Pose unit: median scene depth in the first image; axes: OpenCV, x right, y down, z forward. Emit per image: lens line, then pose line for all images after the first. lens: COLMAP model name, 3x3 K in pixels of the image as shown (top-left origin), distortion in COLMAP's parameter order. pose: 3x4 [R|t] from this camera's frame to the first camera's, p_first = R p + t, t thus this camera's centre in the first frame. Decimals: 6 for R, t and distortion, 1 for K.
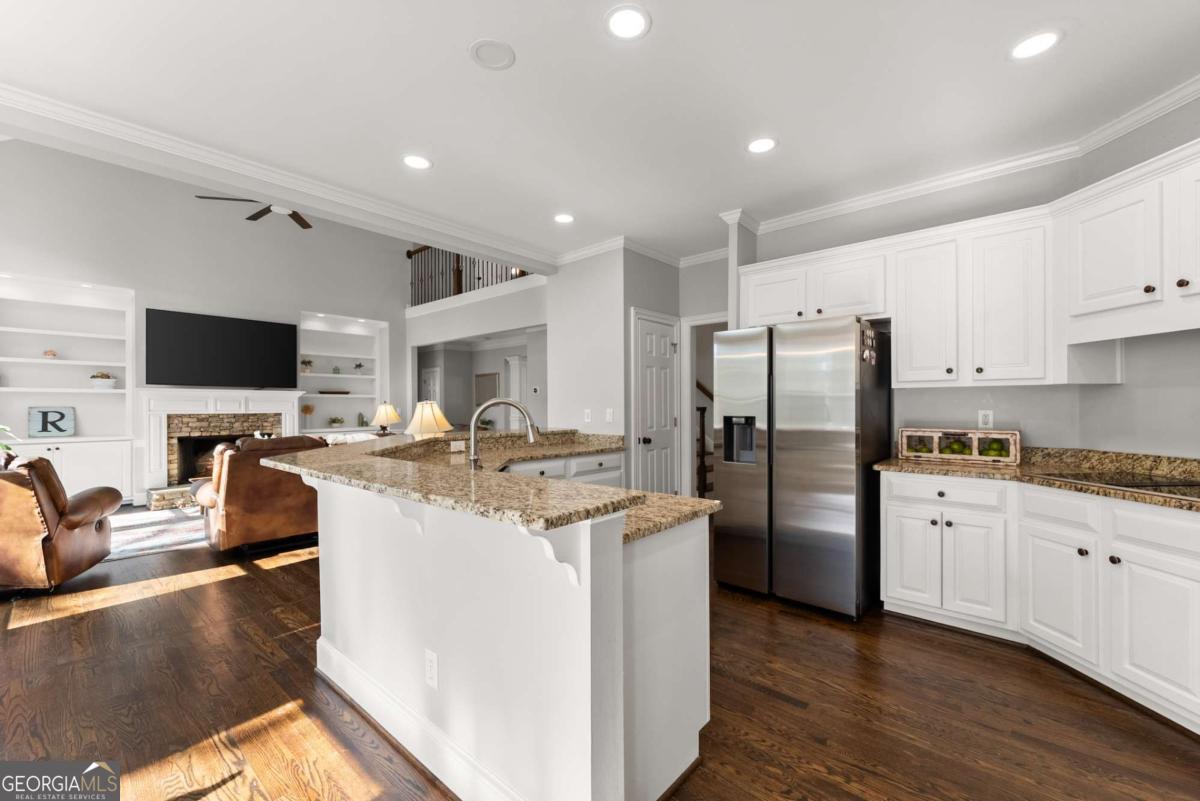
lens RADIAL K [[488.6, 0, 602.0], [0, 488.6, 405.4], [0, 0, 1]] dist [0.006849, 0.000543]
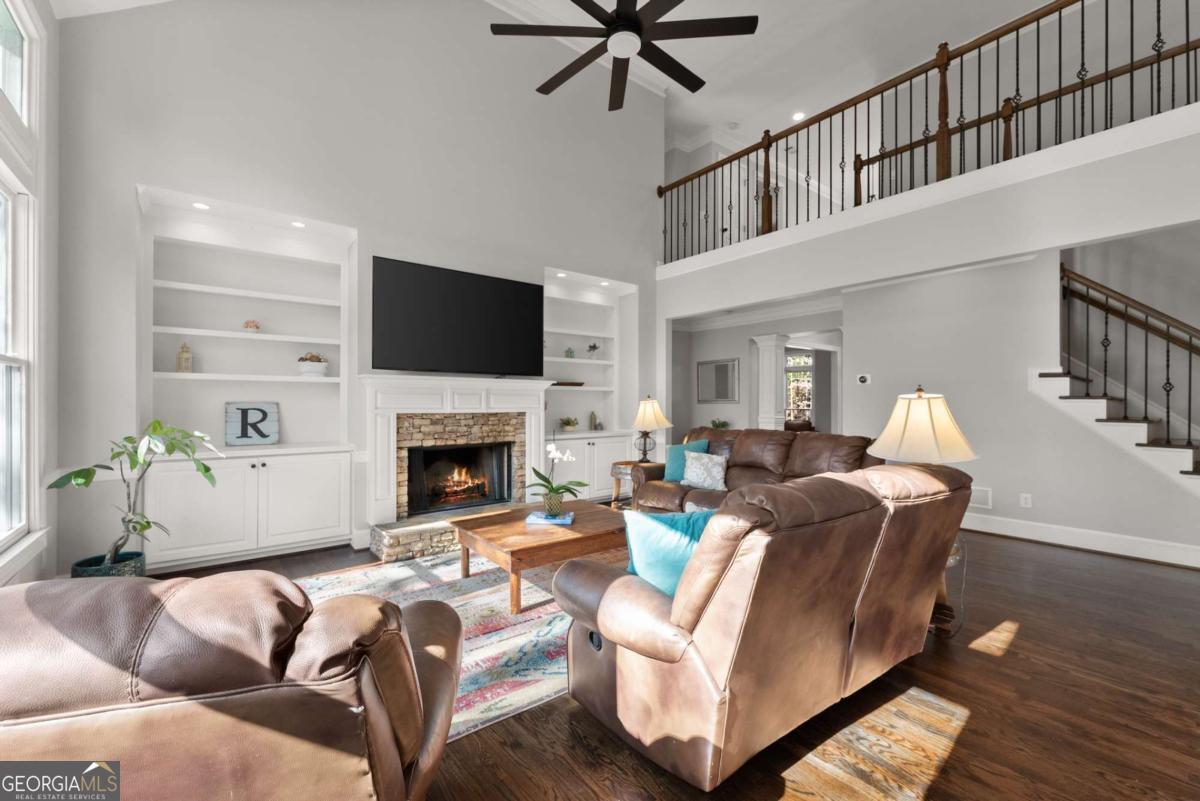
lens RADIAL K [[488.6, 0, 601.5], [0, 488.6, 399.5], [0, 0, 1]] dist [0.006849, 0.000543]
pose [[0.985232, 0.002644, -0.171205, -0.484157], [-0.003626, 0.999979, -0.005422, 0.001110], [0.171187, 0.005963, 0.985221, 0.380100]]
